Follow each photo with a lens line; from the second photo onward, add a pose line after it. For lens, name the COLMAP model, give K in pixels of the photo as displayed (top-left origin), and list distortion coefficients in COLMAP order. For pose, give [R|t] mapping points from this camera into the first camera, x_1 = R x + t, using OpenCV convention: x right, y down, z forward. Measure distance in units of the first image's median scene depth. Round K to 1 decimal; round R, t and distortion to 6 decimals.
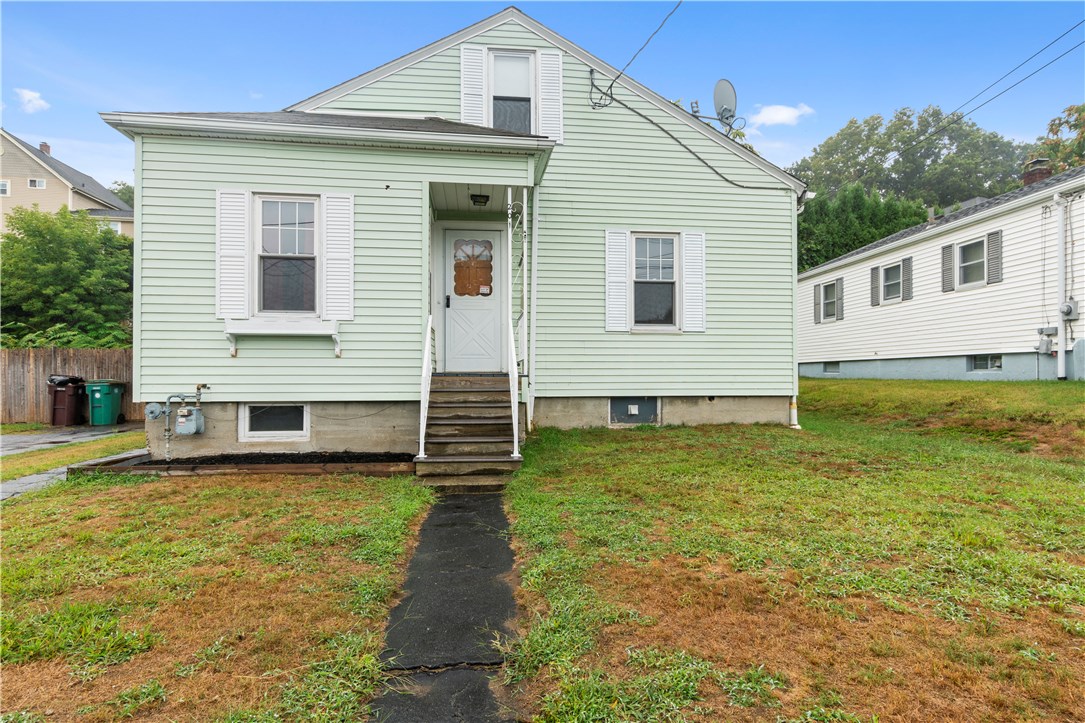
lens RADIAL K [[579.9, 0, 546.0], [0, 579.9, 358.5], [0, 0, 1]] dist [0.001379, 0.000582]
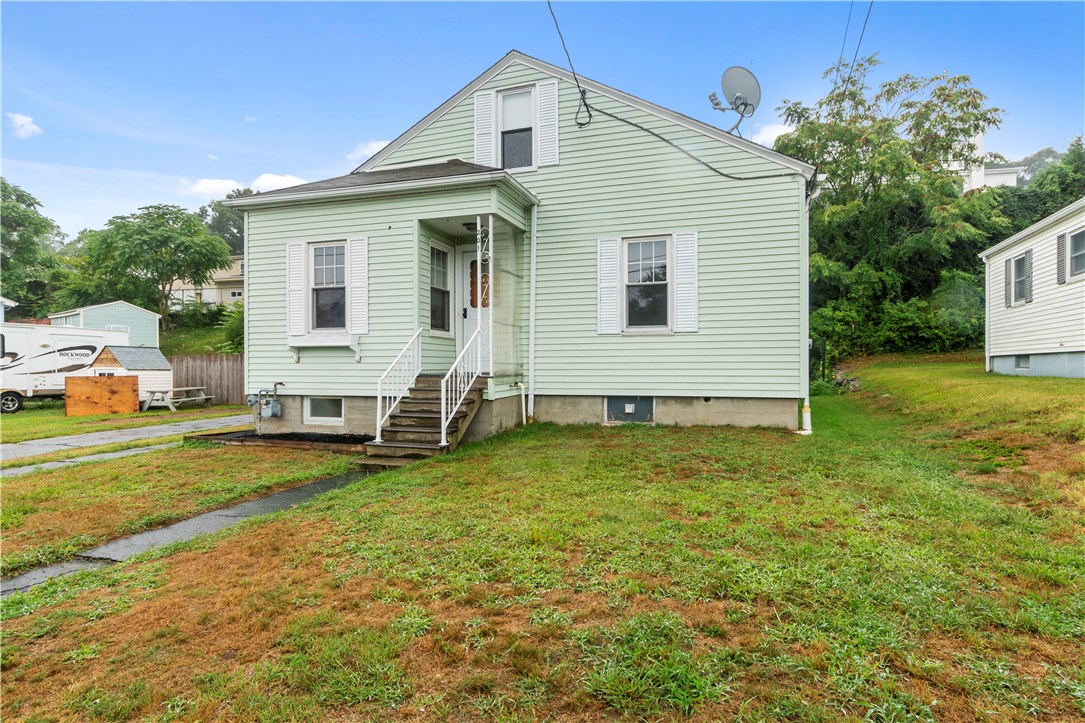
lens RADIAL K [[570.6, 0, 548.4], [0, 570.6, 355.8], [0, 0, 1]] dist [0.000790, -0.001255]
pose [[0.907247, -0.010597, -0.420465, 0.467591], [0.014681, 0.999871, 0.006477, -0.015715], [0.420343, -0.012049, 0.907285, 0.010382]]
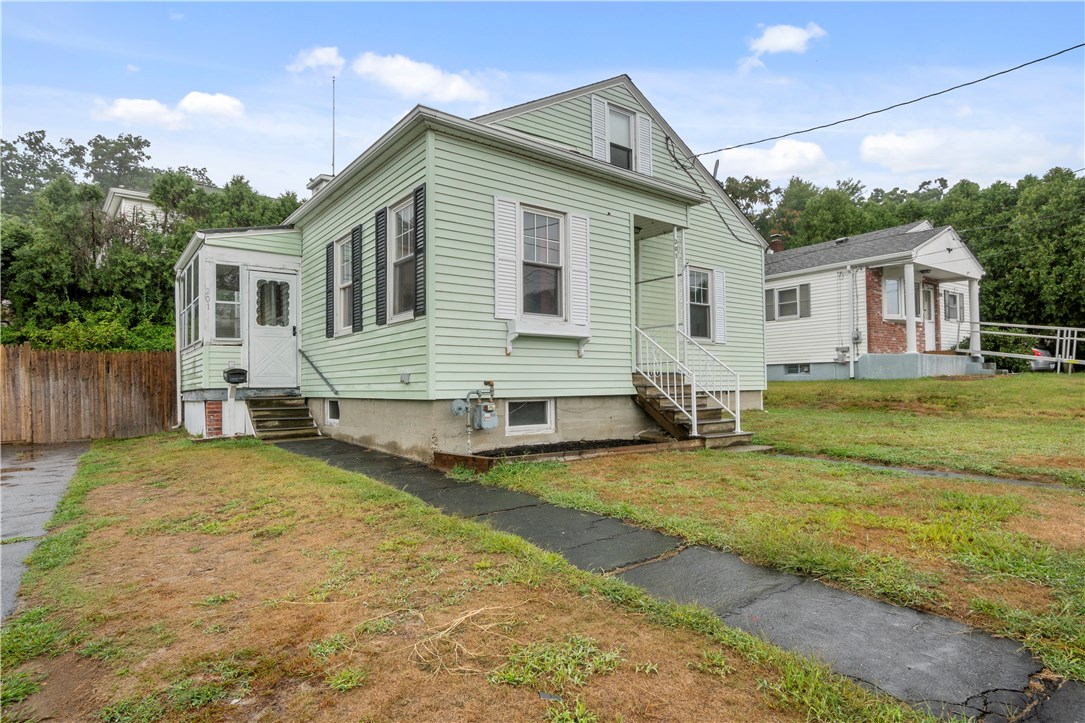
lens RADIAL K [[579.9, 0, 546.0], [0, 579.9, 358.5], [0, 0, 1]] dist [0.001379, 0.000582]
pose [[0.857815, 0.014303, 0.513760, -0.821310], [-0.003793, 0.999762, -0.021499, 0.020459], [-0.513945, 0.016493, 0.857665, 0.046945]]
